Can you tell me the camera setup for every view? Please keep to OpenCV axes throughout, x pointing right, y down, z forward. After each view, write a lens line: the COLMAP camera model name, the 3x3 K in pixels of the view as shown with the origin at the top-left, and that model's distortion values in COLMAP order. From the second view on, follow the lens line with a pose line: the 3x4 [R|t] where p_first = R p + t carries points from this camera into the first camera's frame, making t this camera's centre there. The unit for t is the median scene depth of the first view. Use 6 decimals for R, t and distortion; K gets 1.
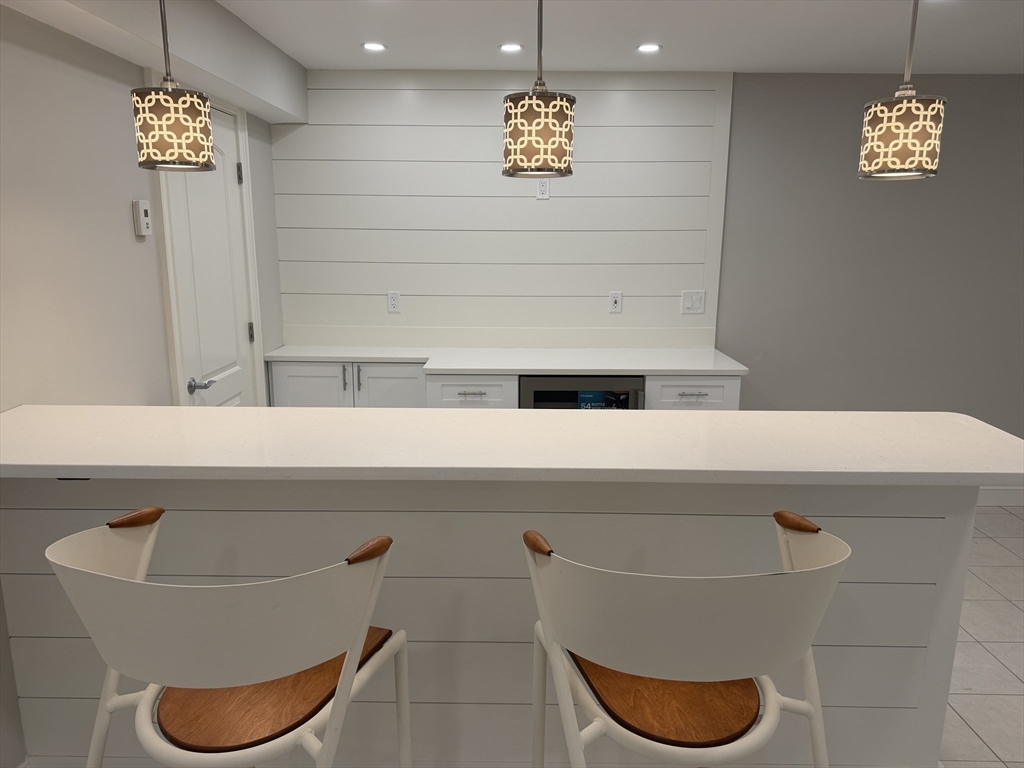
lens RADIAL K [[720.8, 0, 512.0], [0, 720.8, 384.0], [0, 0, 1]] dist [0.080247, -0.087672]
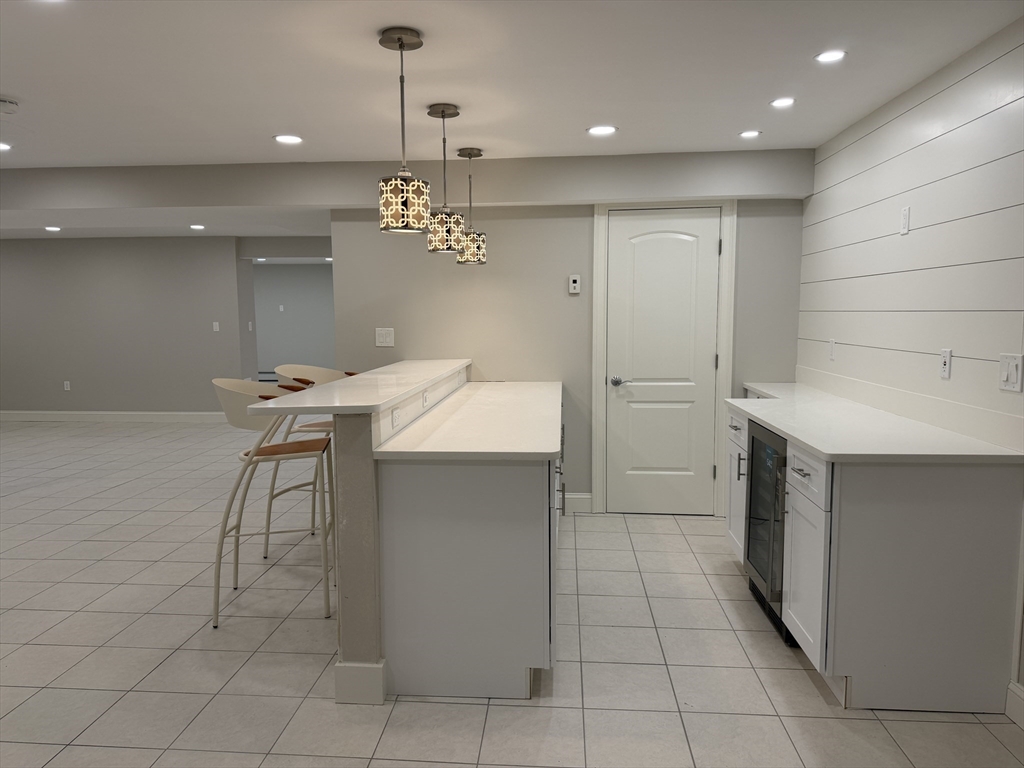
lens RADIAL K [[720.8, 0, 512.0], [0, 720.8, 384.0], [0, 0, 1]] dist [0.080247, -0.087672]
pose [[-0.067632, 0.090934, -0.993558, 1.383687], [-0.194814, 0.975466, 0.102539, -0.131870], [0.978506, 0.200493, -0.048257, 0.970687]]
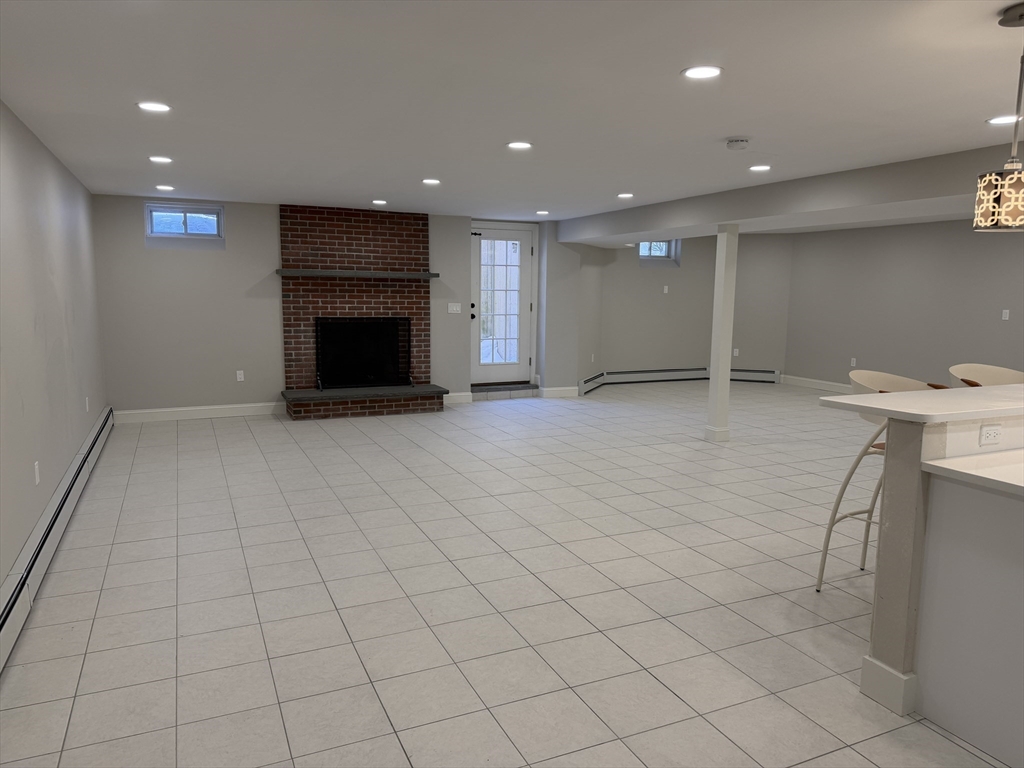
lens RADIAL K [[725.1, 0, 512.0], [0, 725.1, 384.0], [0, 0, 1]] dist [-0.001907, -0.003833]
pose [[-0.902918, 0.037741, -0.428153, 1.322684], [-0.105205, 0.946430, 0.305291, -0.228418], [0.416739, 0.320696, -0.850578, 1.284327]]
